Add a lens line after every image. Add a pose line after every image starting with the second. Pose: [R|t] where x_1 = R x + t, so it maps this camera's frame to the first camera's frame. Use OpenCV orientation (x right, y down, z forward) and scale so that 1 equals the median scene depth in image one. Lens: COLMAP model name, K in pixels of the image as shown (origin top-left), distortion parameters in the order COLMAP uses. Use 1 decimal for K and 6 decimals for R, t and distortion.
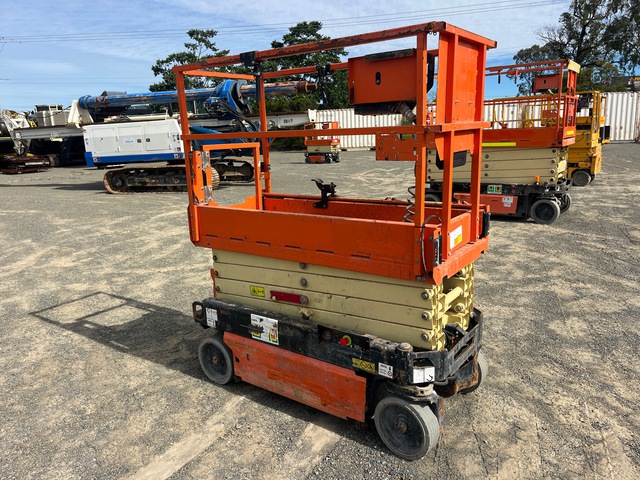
lens RADIAL K [[484.8, 0, 322.3], [0, 484.8, 239.6], [0, 0, 1]] dist [0.022094, -0.000769]
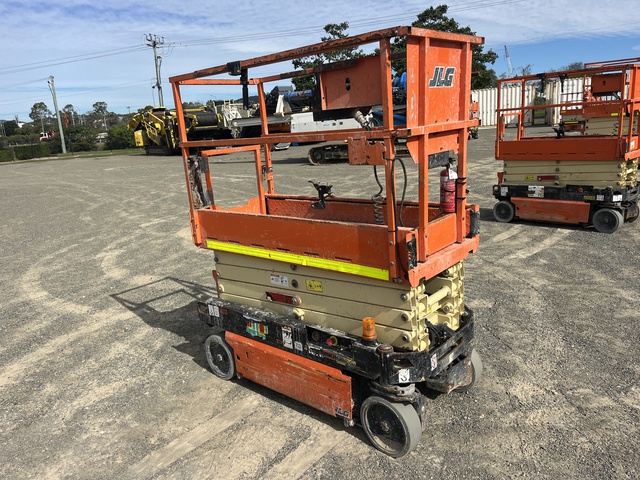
lens RADIAL K [[484.8, 0, 319.4], [0, 484.8, 240.2], [0, 0, 1]] dist [0.022094, -0.000769]
pose [[0.995629, -0.018339, -0.091574, 0.114954], [0.020095, 0.999631, 0.018292, -0.022014], [0.091205, -0.020052, 0.995630, -0.016513]]
